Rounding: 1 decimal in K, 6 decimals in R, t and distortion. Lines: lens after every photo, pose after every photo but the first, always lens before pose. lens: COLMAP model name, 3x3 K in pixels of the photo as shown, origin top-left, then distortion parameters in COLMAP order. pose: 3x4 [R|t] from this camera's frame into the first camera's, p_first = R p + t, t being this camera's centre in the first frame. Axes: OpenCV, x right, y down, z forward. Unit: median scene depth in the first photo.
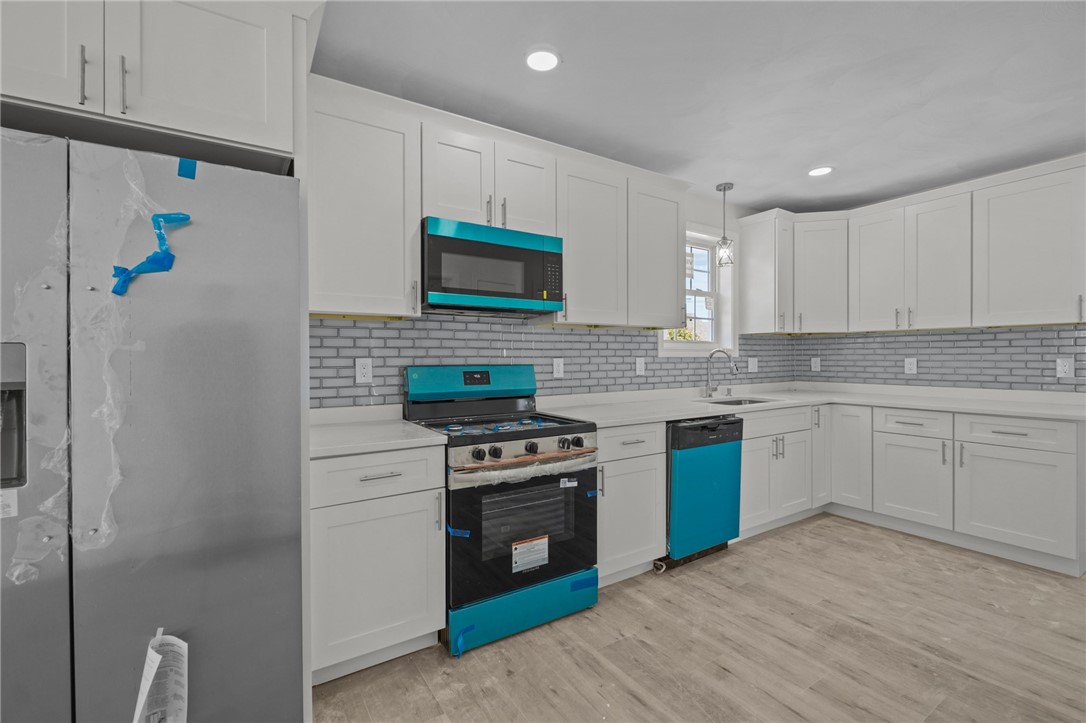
lens RADIAL K [[478.1, 0, 534.4], [0, 478.1, 369.0], [0, 0, 1]] dist [-0.016894, -0.000371]
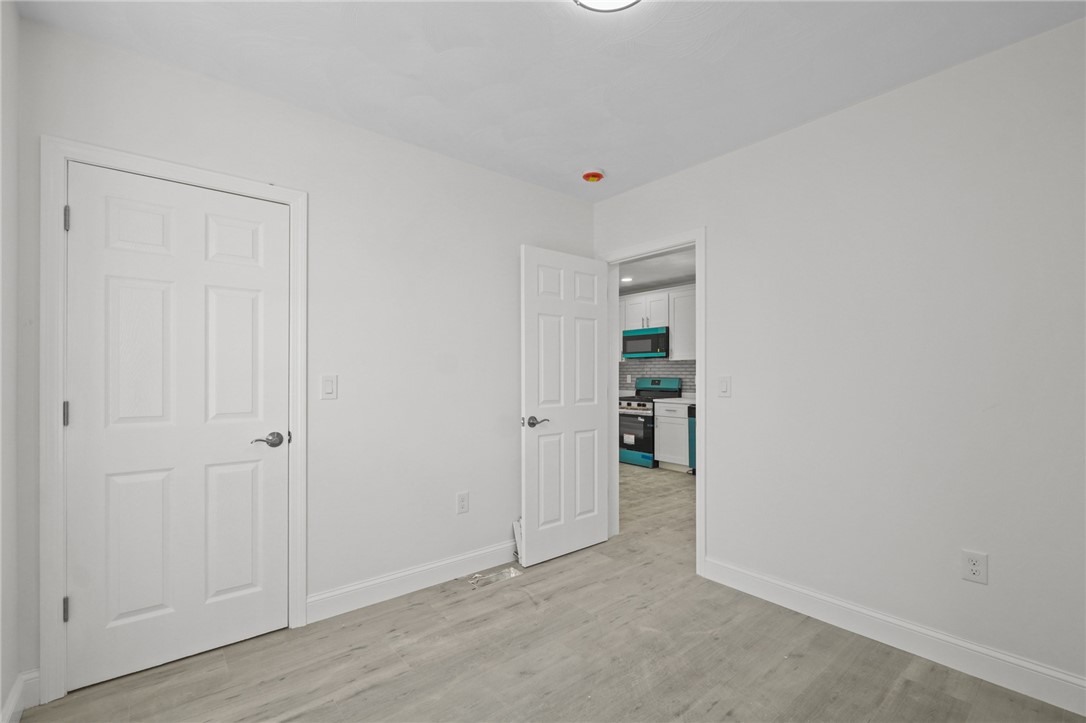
lens RADIAL K [[487.8, 0, 541.2], [0, 487.8, 373.3], [0, 0, 1]] dist [0.000446, -0.009529]
pose [[0.132562, 0.000061, -0.991175, 2.464409], [-0.014352, 0.999895, -0.001858, -0.016439], [0.991071, 0.014472, 0.132549, 0.017879]]
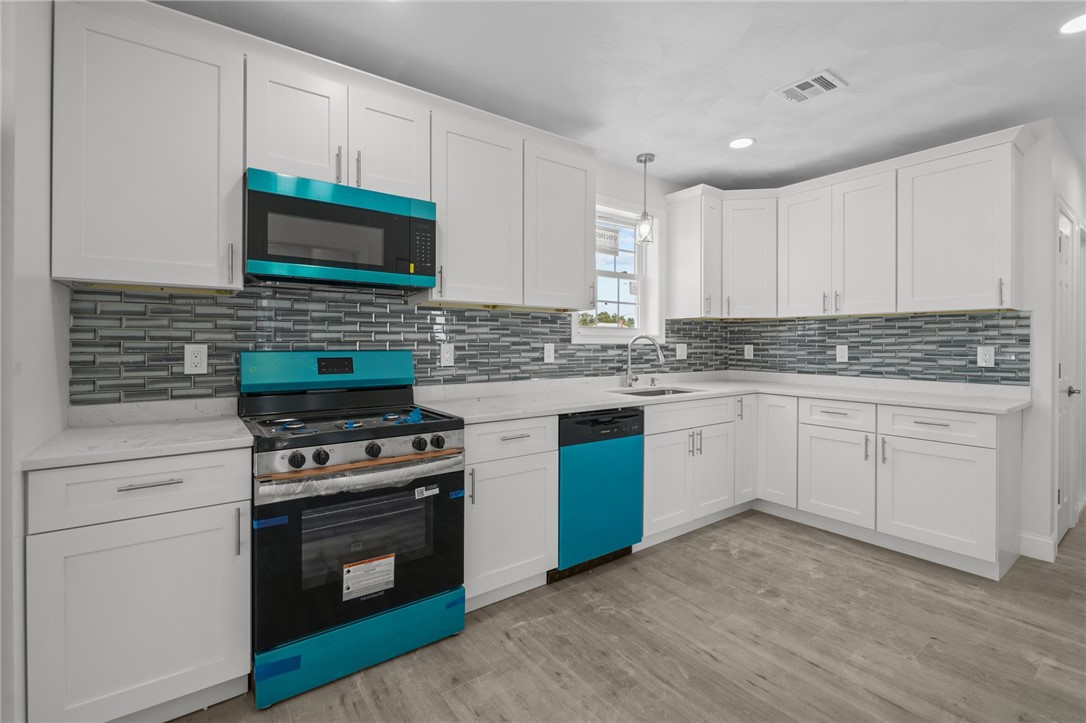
lens RADIAL K [[484.4, 0, 541.4], [0, 484.4, 355.7], [0, 0, 1]] dist [-0.016156, -0.000775]
pose [[0.997301, 0.007664, 0.073025, 0.185391], [-0.007812, 0.999968, 0.001748, -0.001433], [-0.073009, -0.002314, 0.997329, 0.116159]]
